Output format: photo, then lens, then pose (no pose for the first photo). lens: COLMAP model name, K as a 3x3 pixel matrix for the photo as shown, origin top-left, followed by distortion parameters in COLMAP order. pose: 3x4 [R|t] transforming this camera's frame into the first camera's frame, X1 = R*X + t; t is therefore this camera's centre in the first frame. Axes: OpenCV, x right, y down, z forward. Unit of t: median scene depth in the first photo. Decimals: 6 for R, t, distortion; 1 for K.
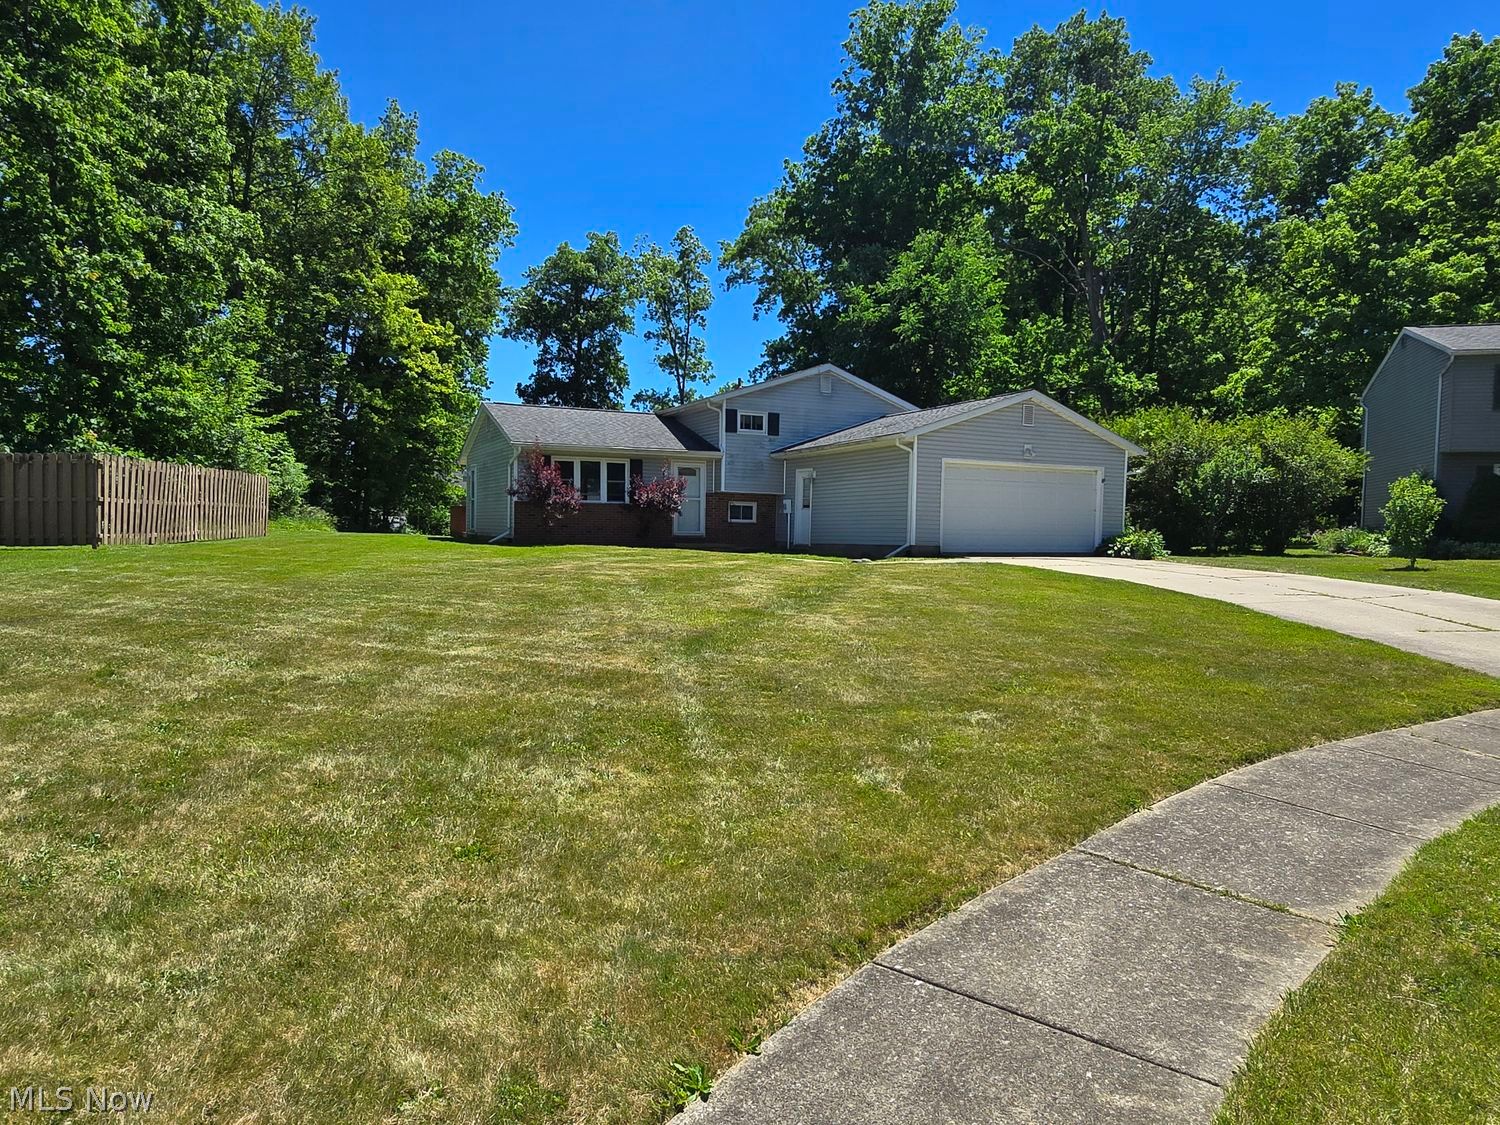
lens RADIAL K [[806.7, 0, 772.4], [0, 806.7, 561.0], [0, 0, 1]] dist [0.004383, -0.000291]
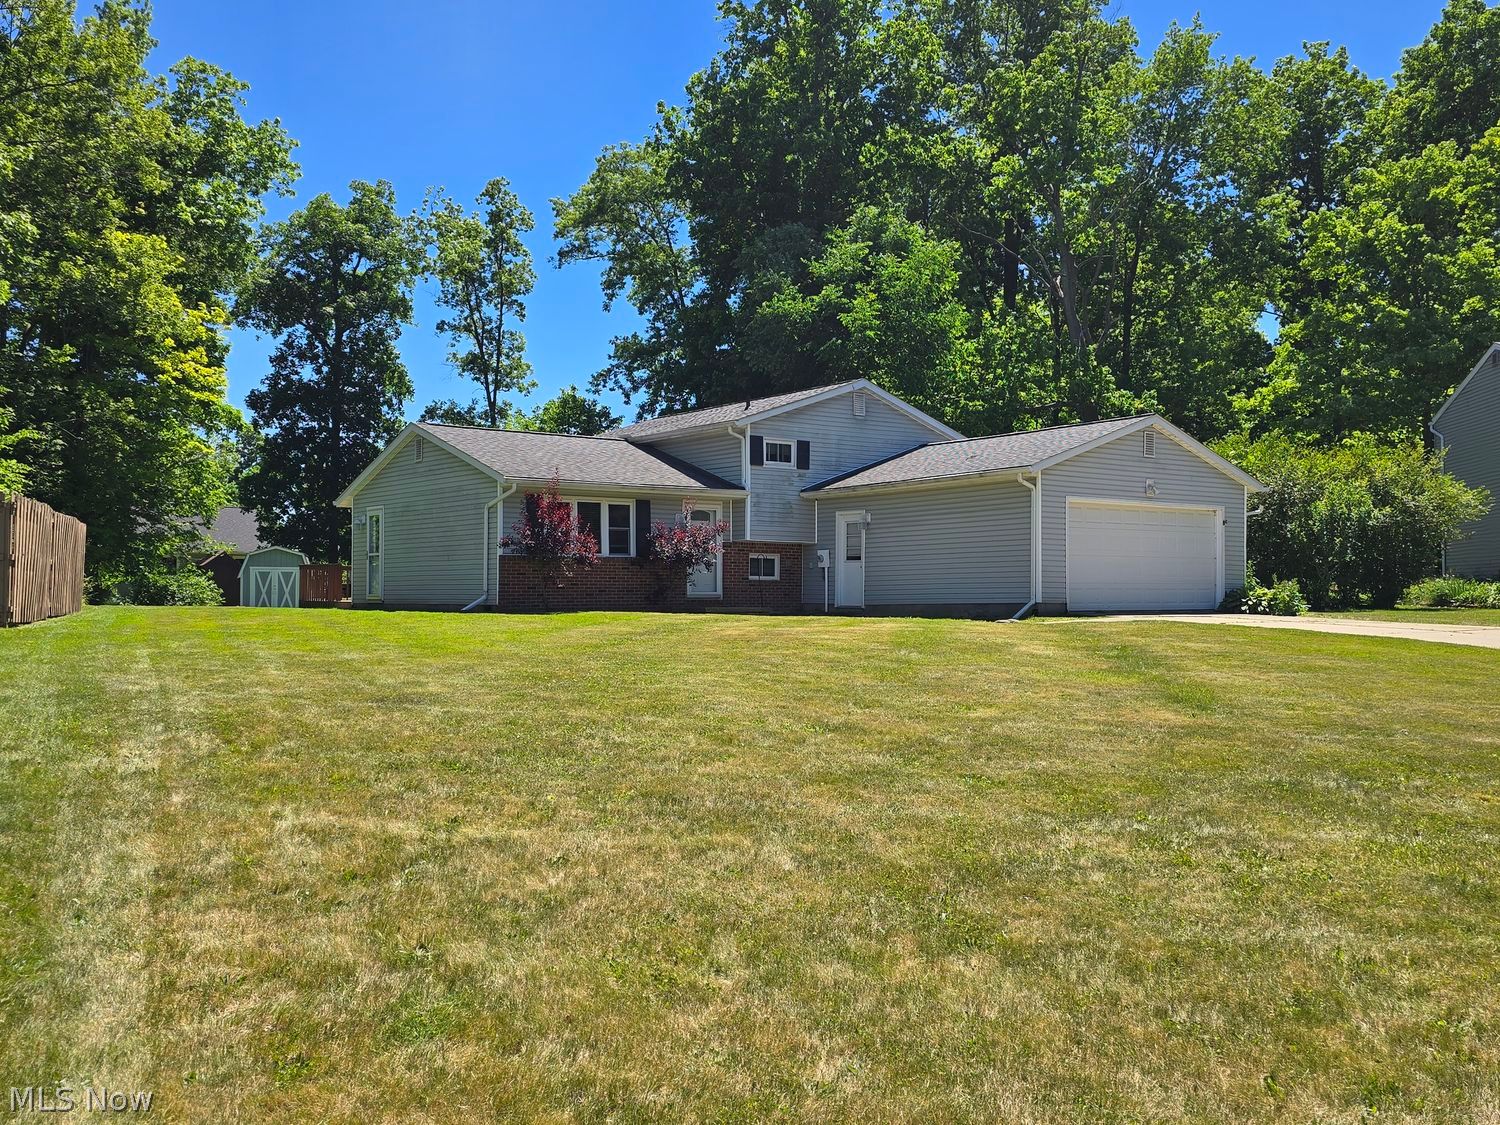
lens RADIAL K [[1121.5, 0, 750.0], [0, 1121.5, 562.5], [0, 0, 1]] dist [0.121087, -0.173192]
pose [[0.985955, -0.013030, 0.166505, -0.220737], [0.024427, 0.997482, -0.066584, 0.006468], [-0.165218, 0.069716, 0.983790, -0.058121]]
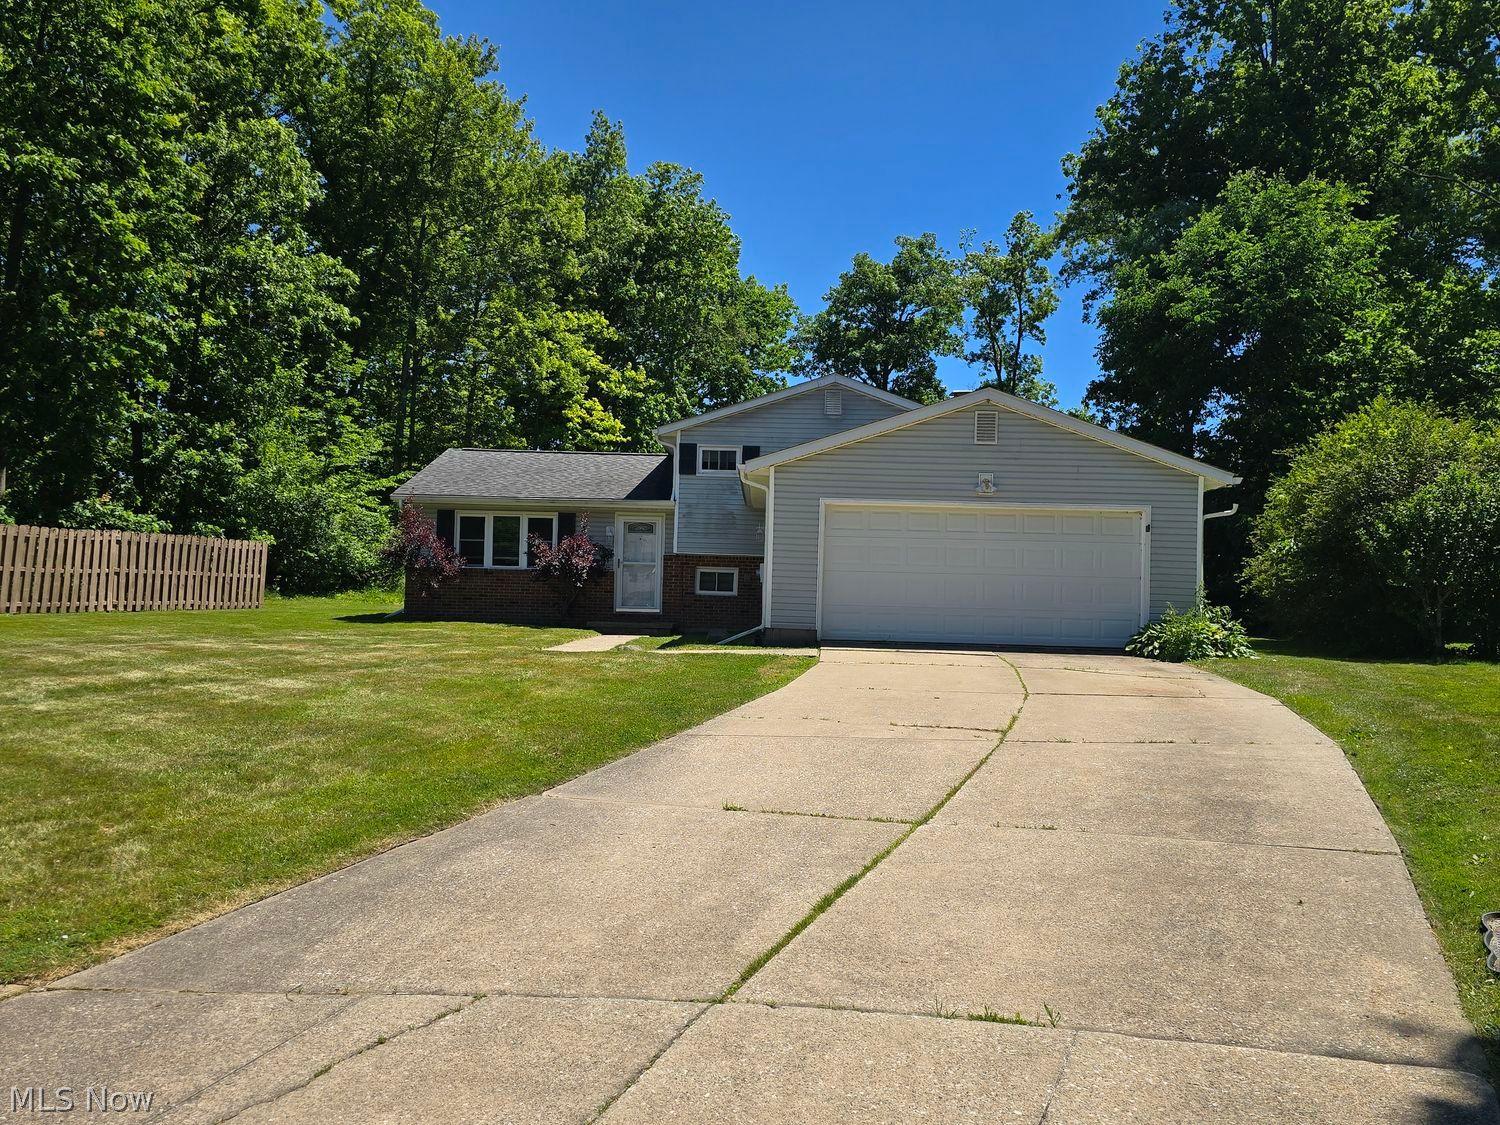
lens RADIAL K [[1055.8, 0, 802.4], [0, 1055.8, 554.3], [0, 0, 1]] dist [0.090647, -0.118507]
pose [[0.916024, -0.008587, -0.401032, 0.401775], [-0.029305, 0.995667, -0.088256, -0.002667], [0.400052, 0.092597, 0.911803, 0.147244]]
